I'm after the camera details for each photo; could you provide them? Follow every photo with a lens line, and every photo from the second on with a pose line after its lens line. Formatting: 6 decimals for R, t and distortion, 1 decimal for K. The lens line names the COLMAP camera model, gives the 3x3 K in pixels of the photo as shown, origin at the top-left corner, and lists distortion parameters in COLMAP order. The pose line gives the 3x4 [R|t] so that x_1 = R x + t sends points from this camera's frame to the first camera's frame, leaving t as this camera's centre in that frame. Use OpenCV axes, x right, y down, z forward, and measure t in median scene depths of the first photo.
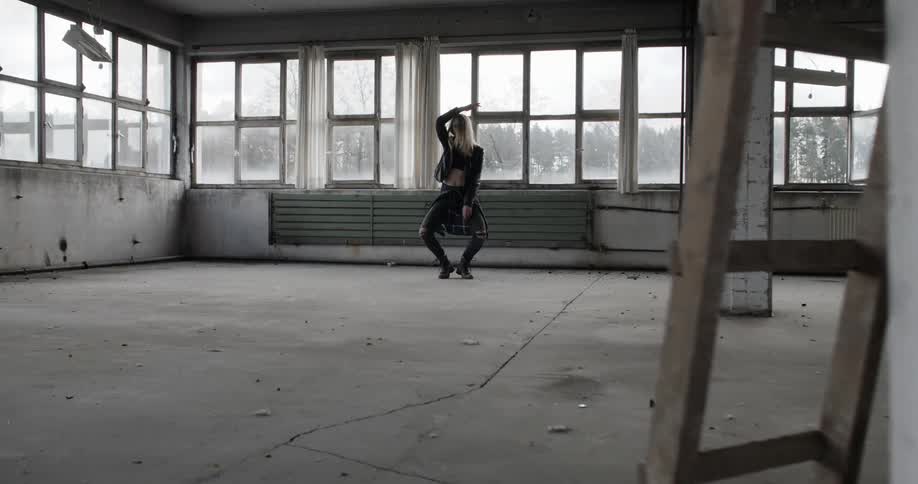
lens RADIAL K [[905.7, 0, 459.0], [0, 905.7, 242.0], [0, 0, 1]] dist [-0.033157, 0.023066]
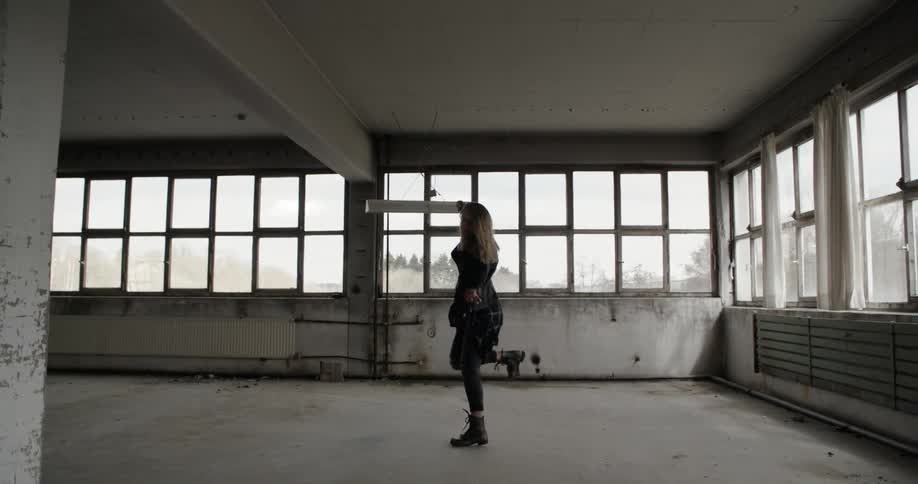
lens RADIAL K [[686.5, 0, 459.0], [0, 686.5, 242.0], [0, 0, 1]] dist [-0.117917, 0.079789]
pose [[0.167087, -0.089765, -0.981847, 0.391431], [-0.025800, 0.995108, -0.095368, -0.053431], [0.985604, 0.041267, 0.163954, 0.621735]]
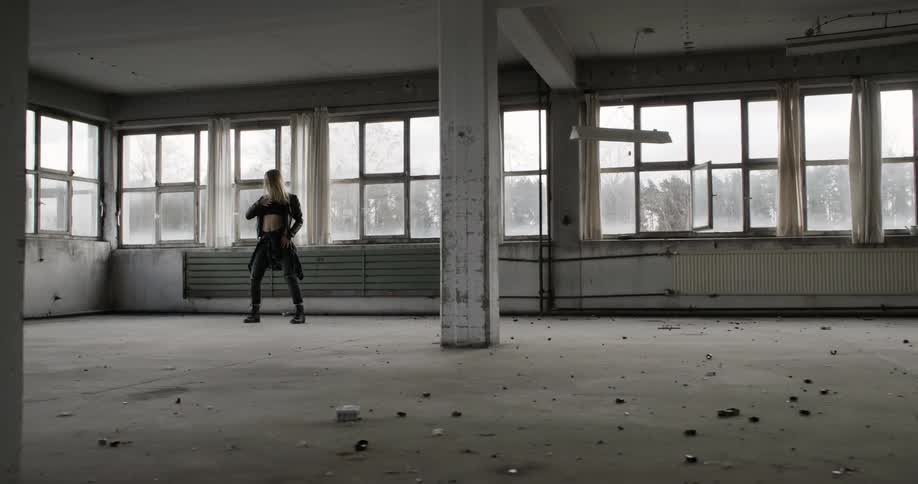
lens RADIAL K [[905.7, 0, 459.0], [0, 905.7, 242.0], [0, 0, 1]] dist [-0.033157, 0.023066]
pose [[0.998864, -0.021929, -0.042301, 0.176368], [0.019325, 0.997951, -0.061001, 0.008146], [0.043552, 0.060114, 0.997241, -0.086689]]
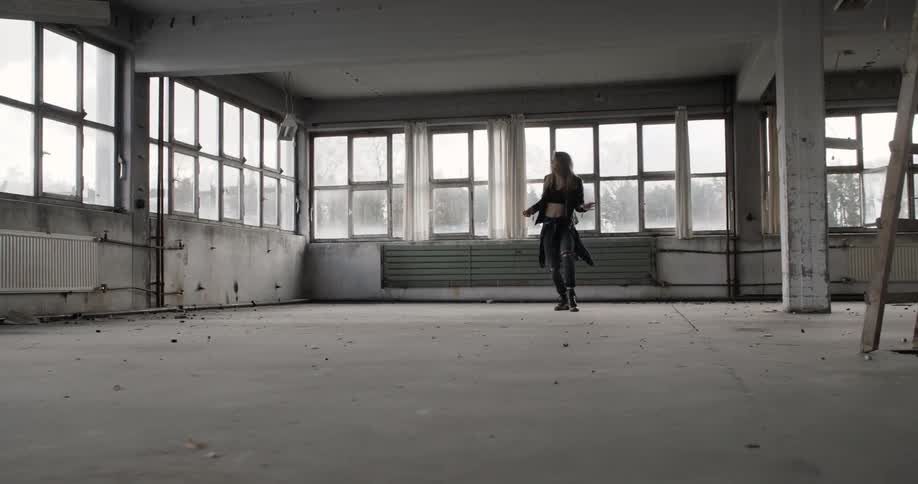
lens RADIAL K [[934.5, 0, 460.0], [0, 934.5, 227.1], [0, 0, 1]] dist [-0.017797, -0.008831]
pose [[0.999531, -0.018233, 0.024623, -0.137700], [0.020249, 0.996233, -0.084314, 0.029005], [-0.022993, 0.084773, 0.996135, -0.236746]]
